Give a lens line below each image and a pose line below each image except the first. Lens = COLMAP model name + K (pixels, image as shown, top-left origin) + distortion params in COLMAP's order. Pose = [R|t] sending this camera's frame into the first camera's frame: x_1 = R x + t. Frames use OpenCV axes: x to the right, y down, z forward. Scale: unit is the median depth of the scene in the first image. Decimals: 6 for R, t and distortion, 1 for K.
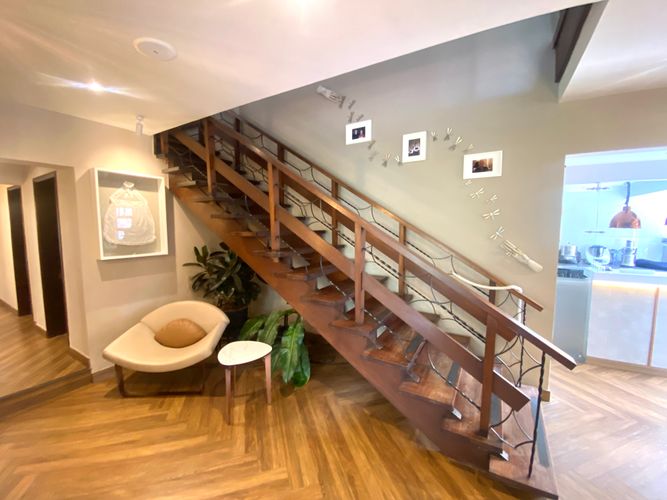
lens RADIAL K [[273.0, 0, 333.1], [0, 273.0, 247.7], [0, 0, 1]] dist [-0.025098, -0.001104]
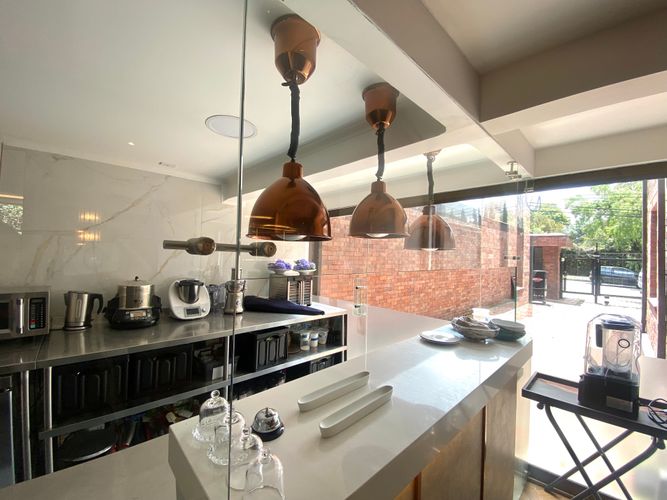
lens RADIAL K [[273.0, 0, 334.2], [0, 273.0, 250.0], [0, 0, 1]] dist [-0.025098, -0.001104]
pose [[0.261073, 0.014422, 0.965211, 0.565837], [0.060984, 0.997645, -0.031402, -0.033682], [-0.963391, 0.067061, 0.259579, 0.595490]]
